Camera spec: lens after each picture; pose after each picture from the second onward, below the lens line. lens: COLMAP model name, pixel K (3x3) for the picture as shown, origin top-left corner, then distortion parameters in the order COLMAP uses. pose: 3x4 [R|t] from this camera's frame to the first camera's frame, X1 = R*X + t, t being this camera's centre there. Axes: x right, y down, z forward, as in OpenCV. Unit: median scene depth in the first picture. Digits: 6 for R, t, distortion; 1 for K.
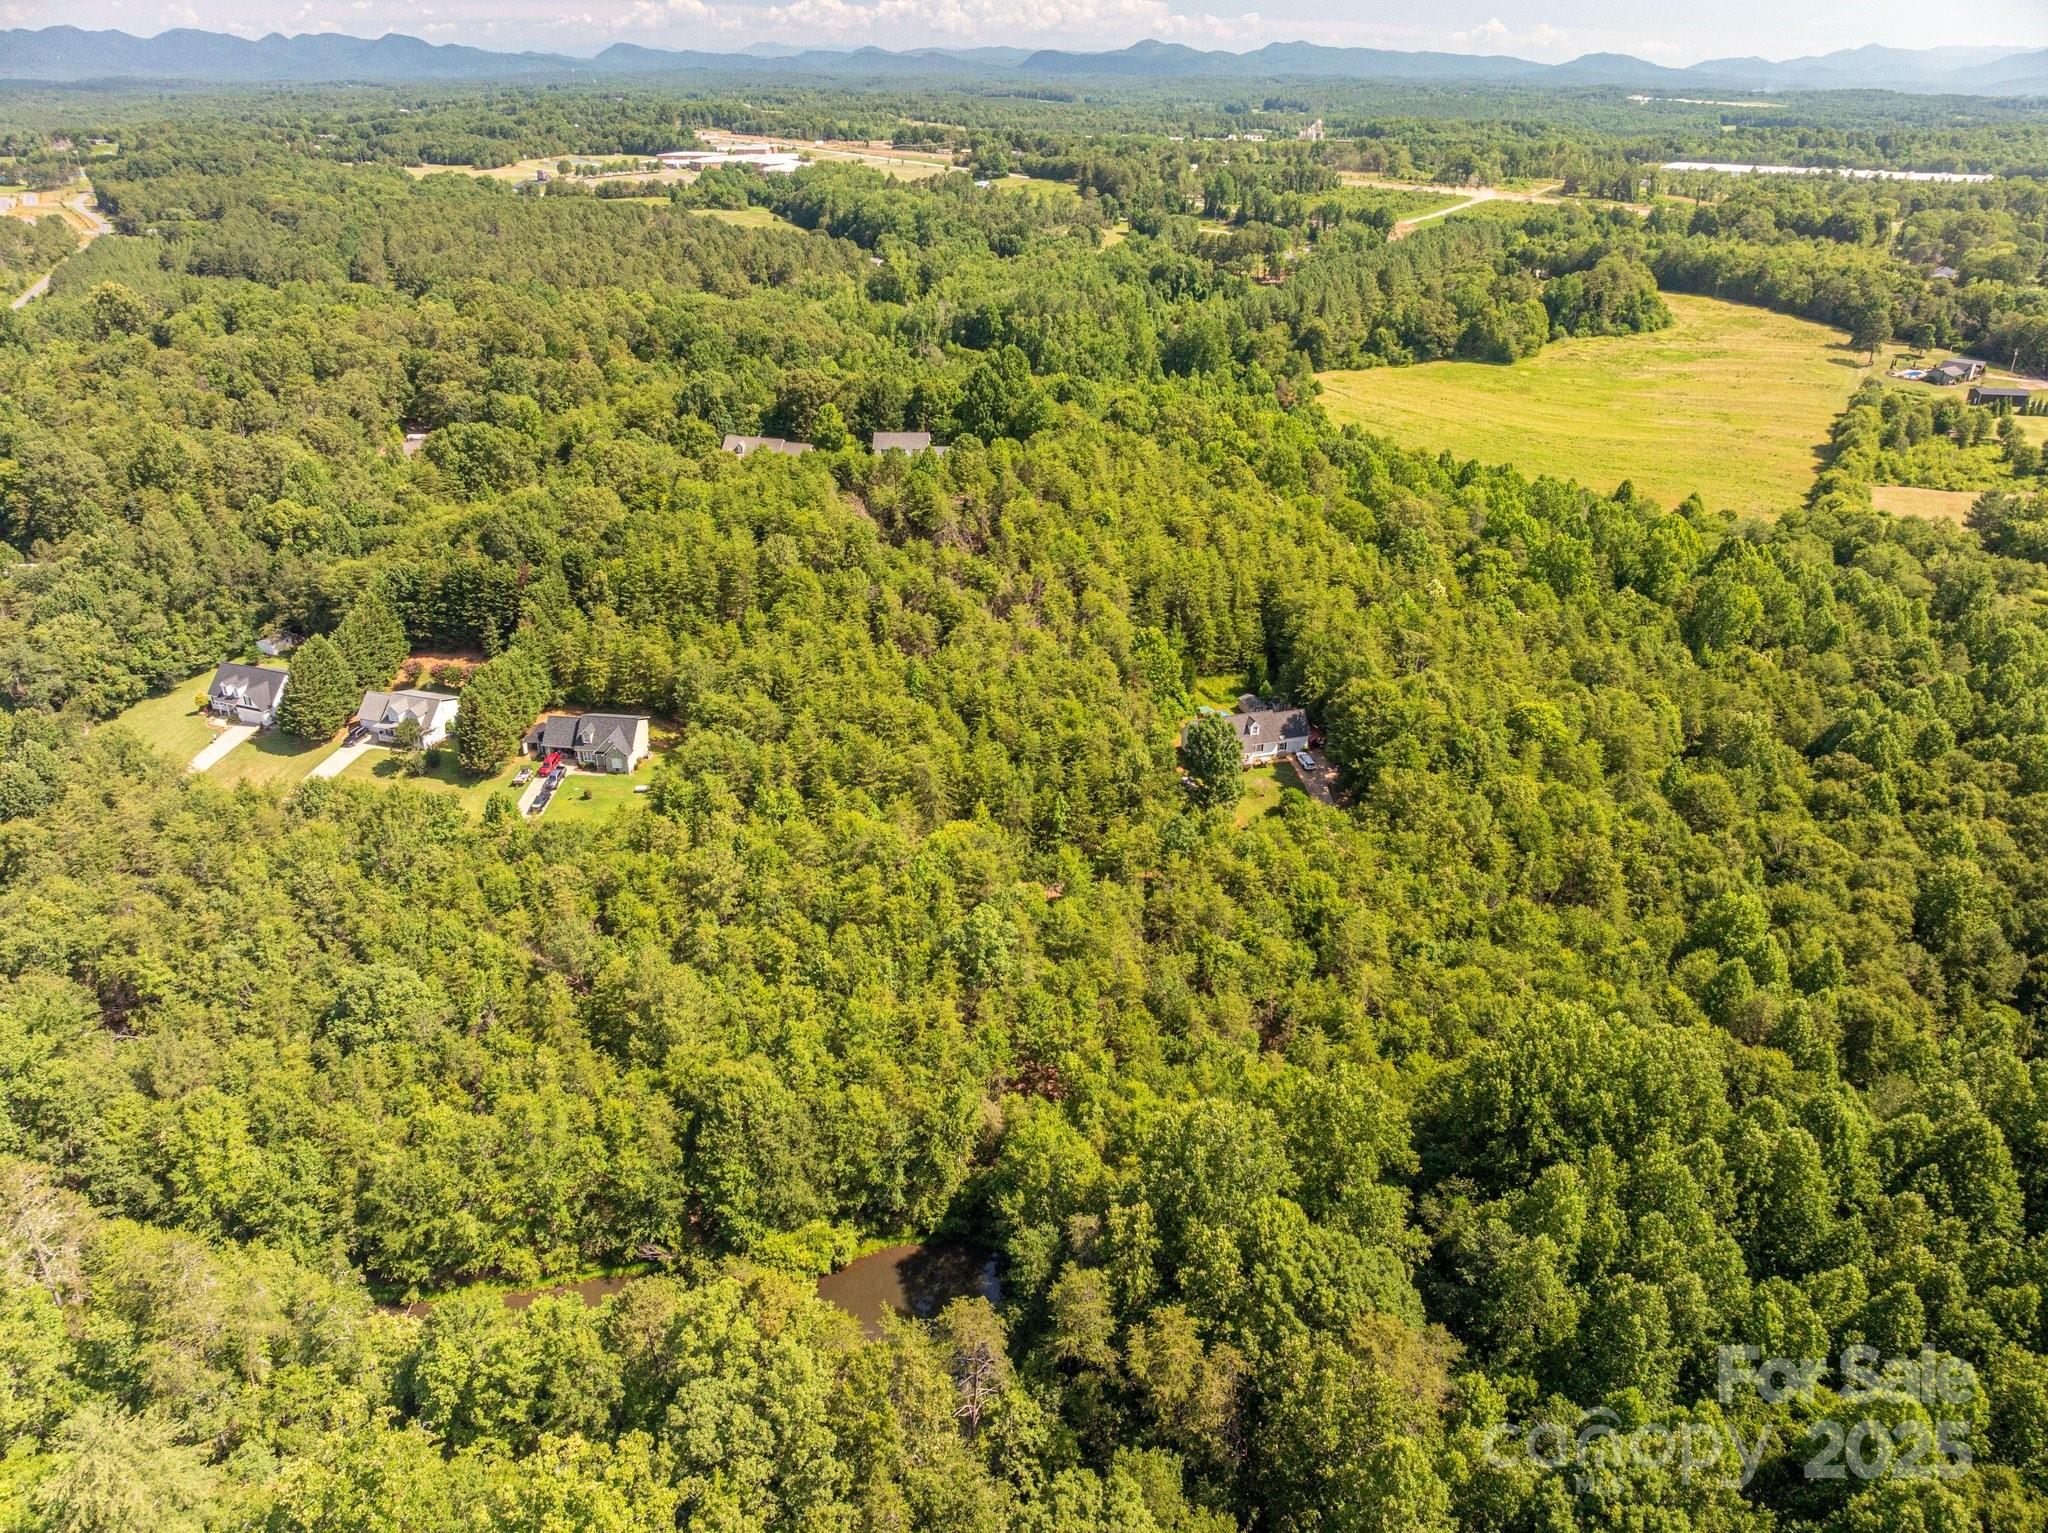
lens RADIAL K [[1450.2, 0, 1046.3], [0, 1450.2, 761.7], [0, 0, 1]] dist [-0.043920, 0.010900]
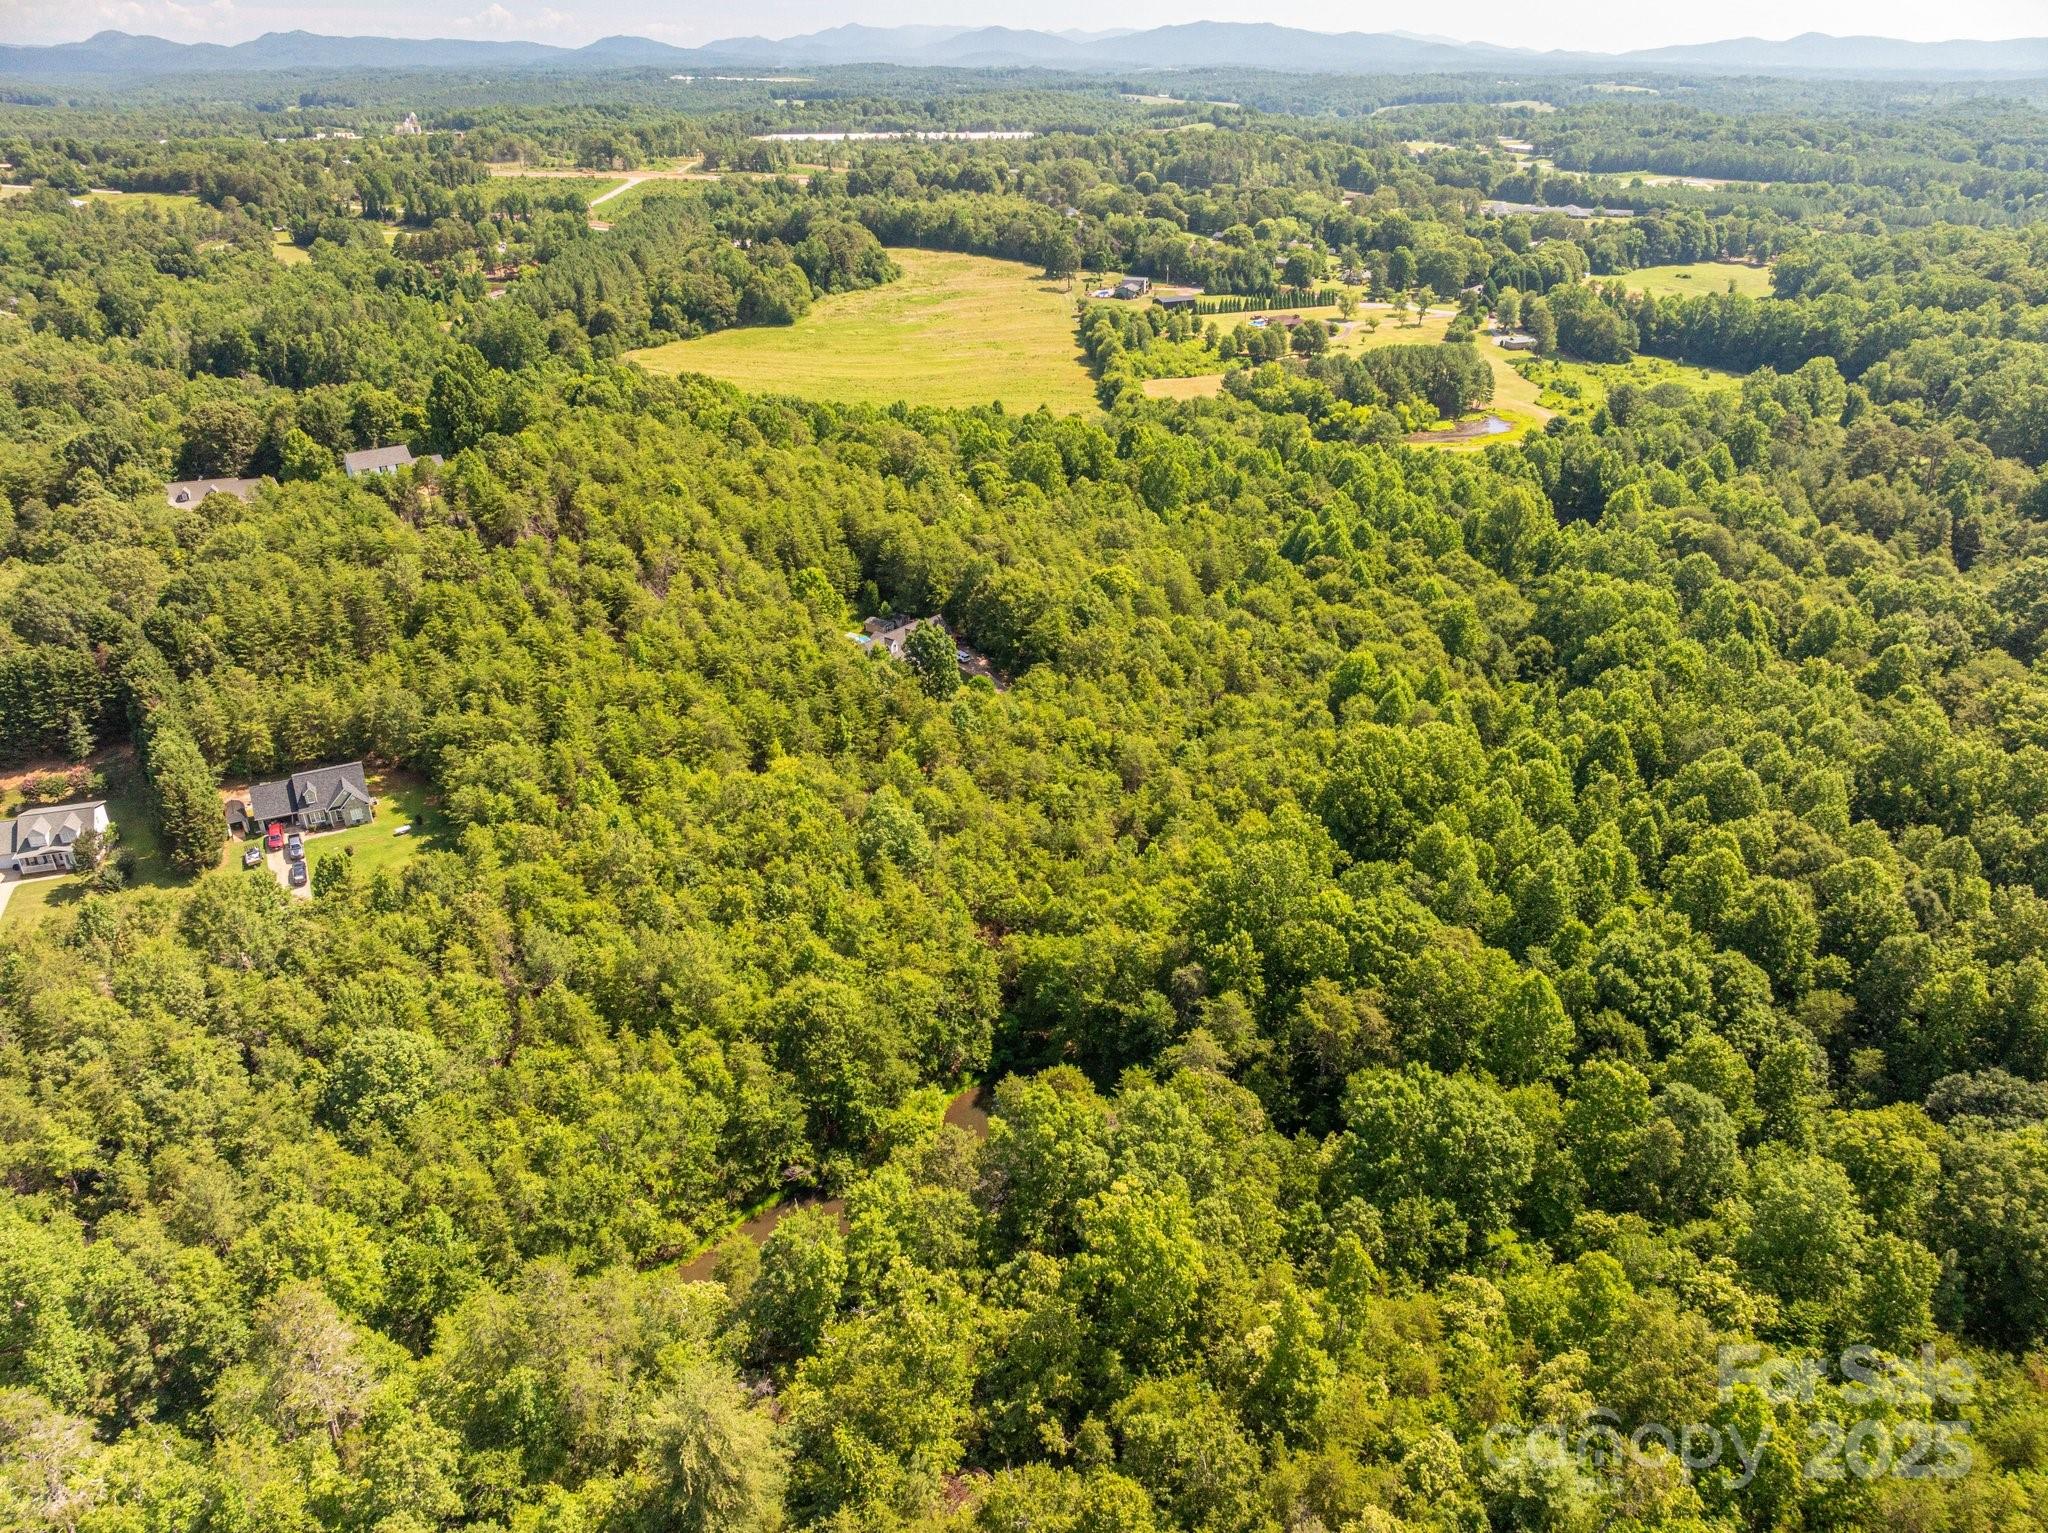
lens RADIAL K [[1450.2, 0, 1046.3], [0, 1450.2, 761.7], [0, 0, 1]] dist [-0.043920, 0.010900]
pose [[0.823180, -0.257541, 0.506011, -0.150475], [0.252922, 0.964231, 0.079303, 0.002894], [-0.508335, 0.062701, 0.858874, -0.006887]]
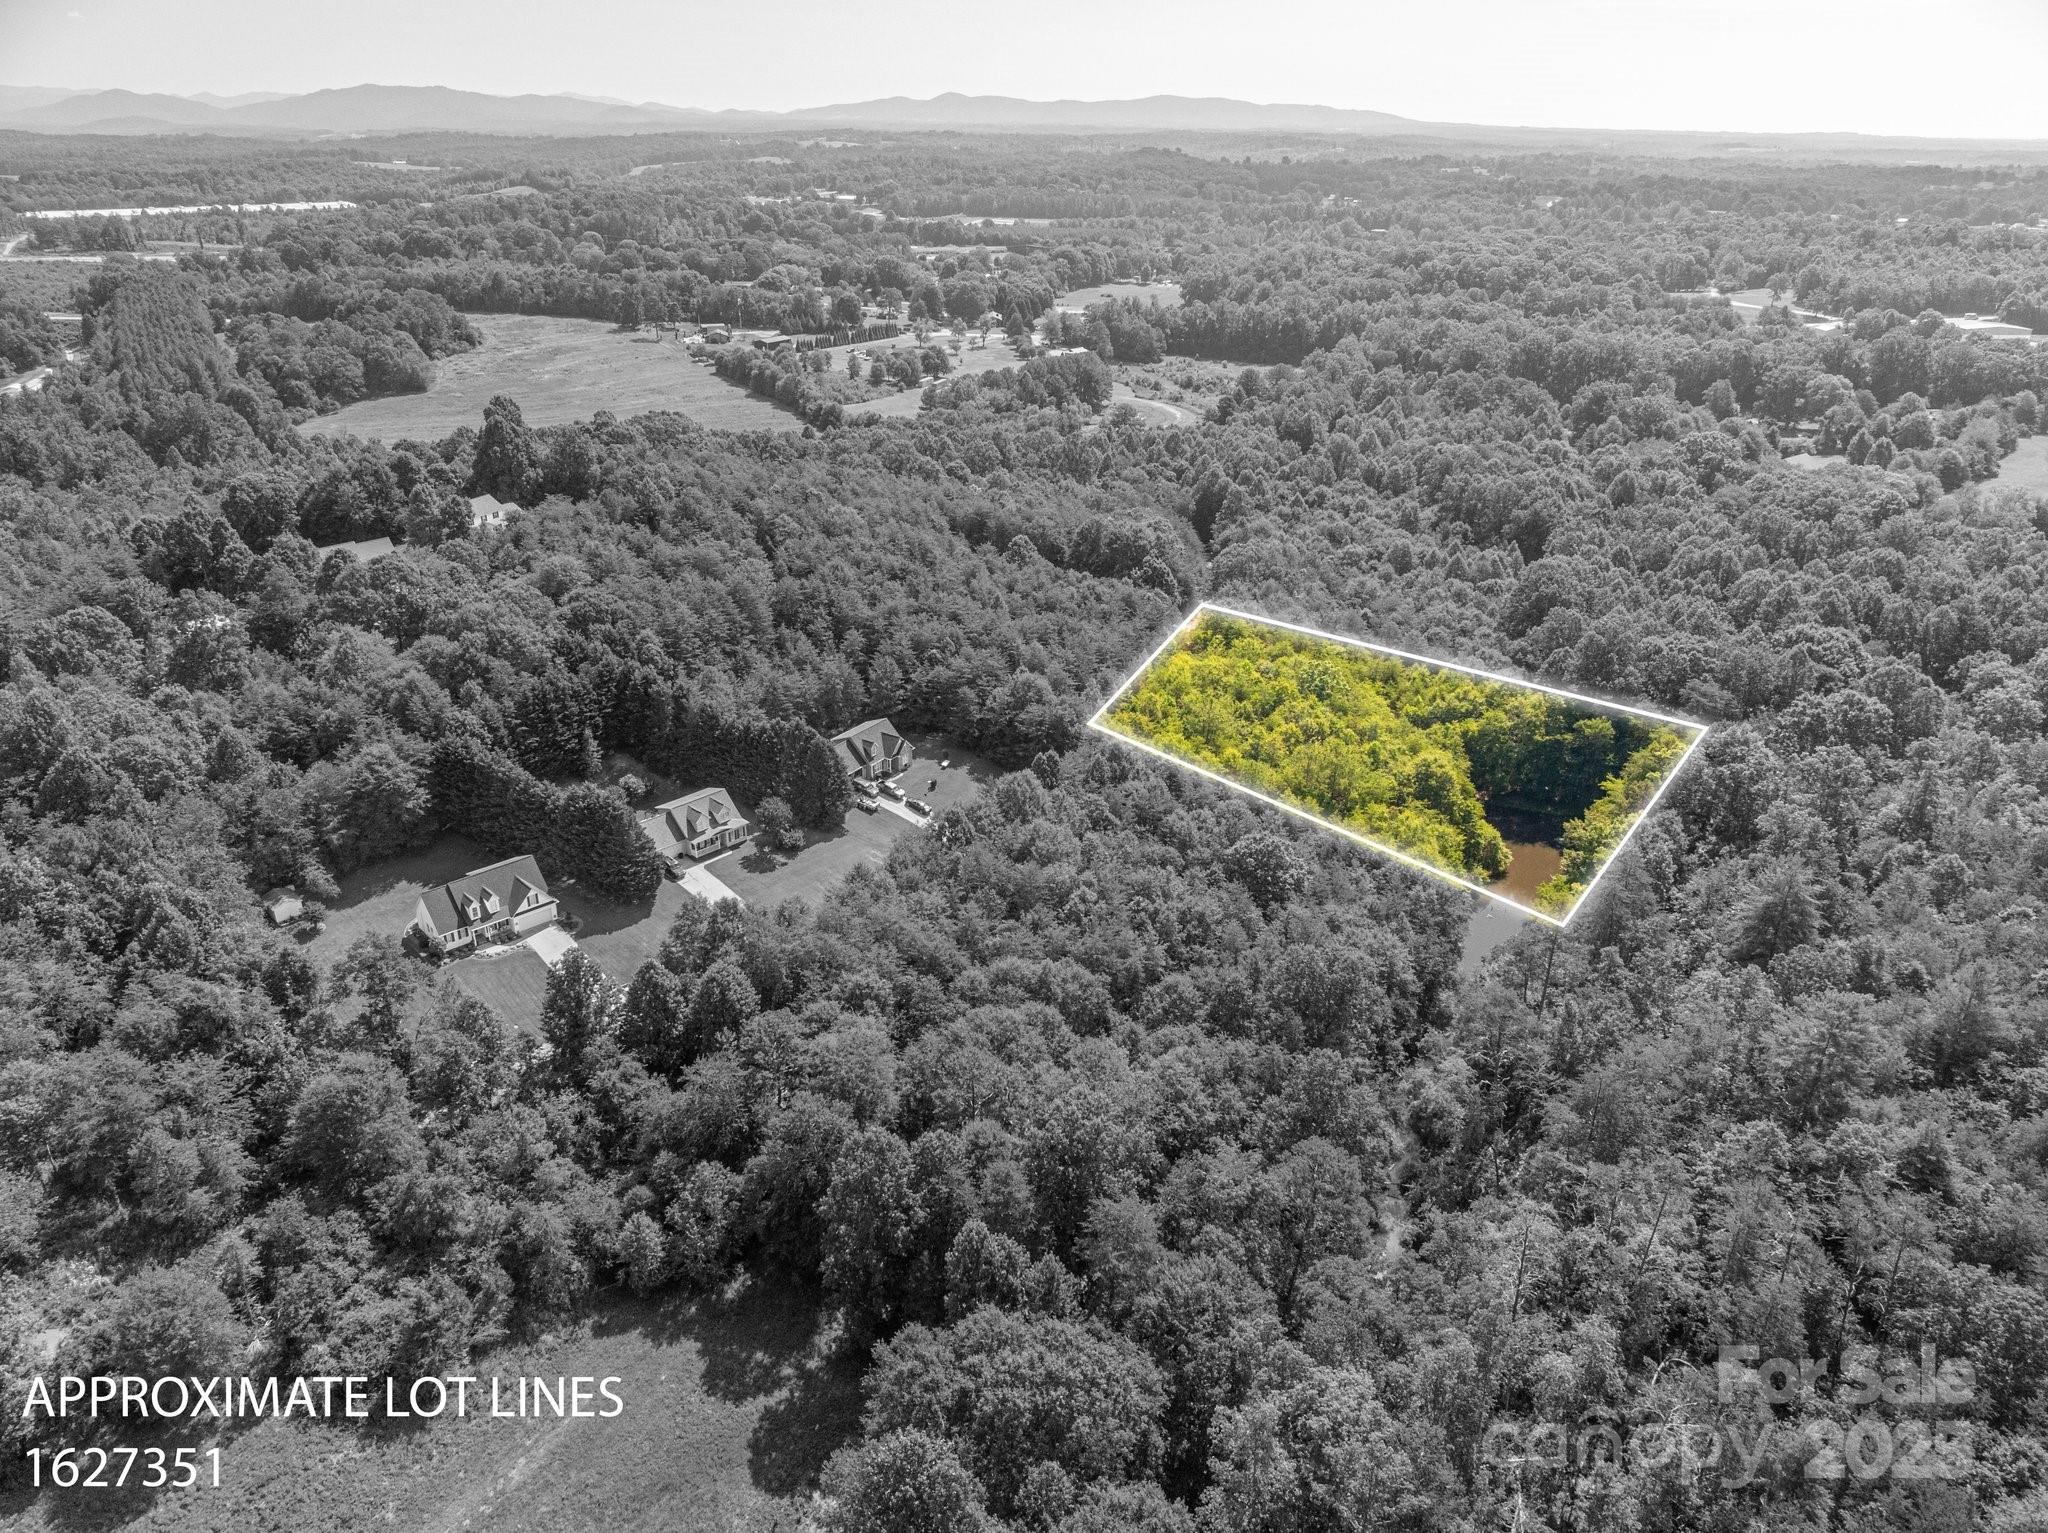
lens RADIAL K [[1450.2, 0, 1046.3], [0, 1450.2, 761.7], [0, 0, 1]] dist [-0.043920, 0.010900]
pose [[0.432952, -0.372299, 0.820942, -0.435561], [0.390308, 0.898350, 0.201562, -0.066316], [-0.812534, 0.233154, 0.534254, 0.133170]]
